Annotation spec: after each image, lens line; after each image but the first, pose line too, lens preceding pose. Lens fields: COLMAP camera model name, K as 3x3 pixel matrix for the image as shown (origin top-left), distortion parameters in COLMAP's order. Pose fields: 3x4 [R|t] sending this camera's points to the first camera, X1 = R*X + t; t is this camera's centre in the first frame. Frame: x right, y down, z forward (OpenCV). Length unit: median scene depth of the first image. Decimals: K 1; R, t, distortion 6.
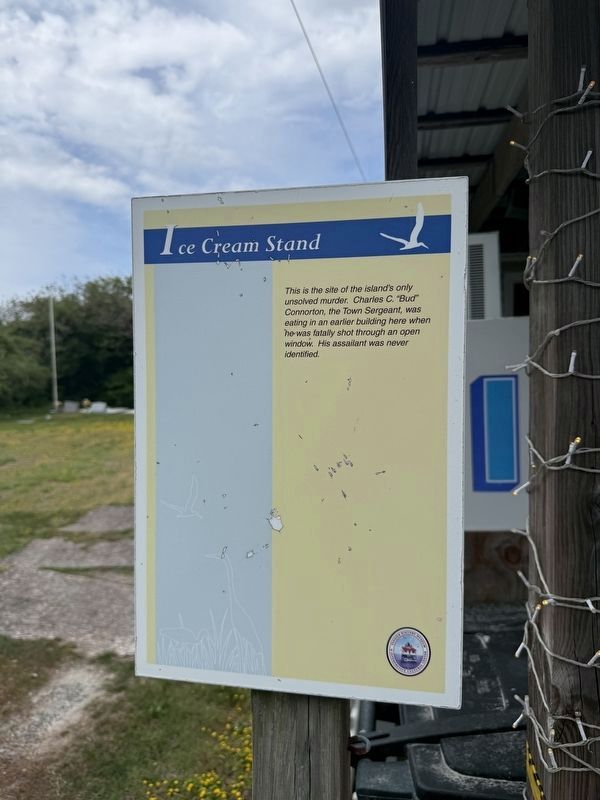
lens RADIAL K [[557.8, 0, 300.0], [0, 557.8, 400.0], [0, 0, 1]] dist [0.000389, 0.000679]
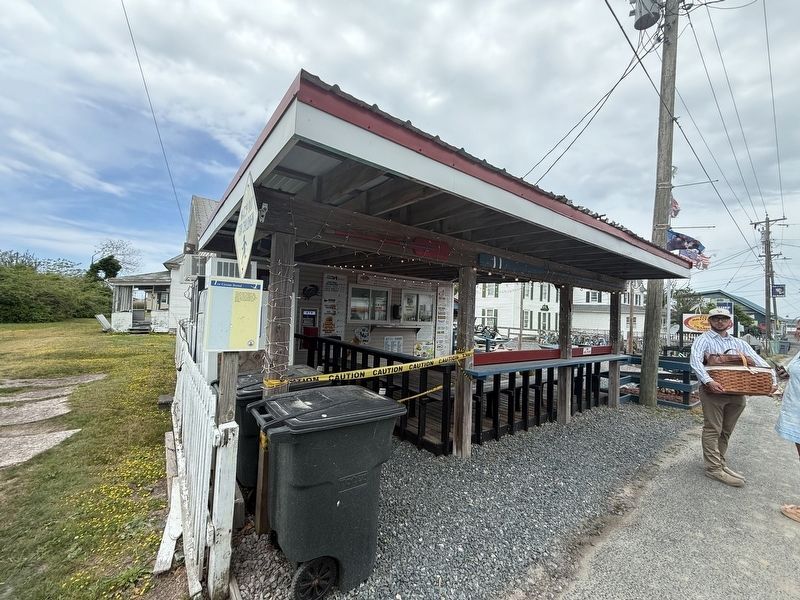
lens RADIAL K [[320.9, 0, 400.0], [0, 320.9, 300.0], [0, 0, 1]] dist [-0.000396, -0.000084]
pose [[0.686796, 0.066375, 0.723813, -1.112718], [-0.021631, 0.997247, -0.070925, 0.104211], [-0.726528, 0.033055, 0.686341, -2.385640]]
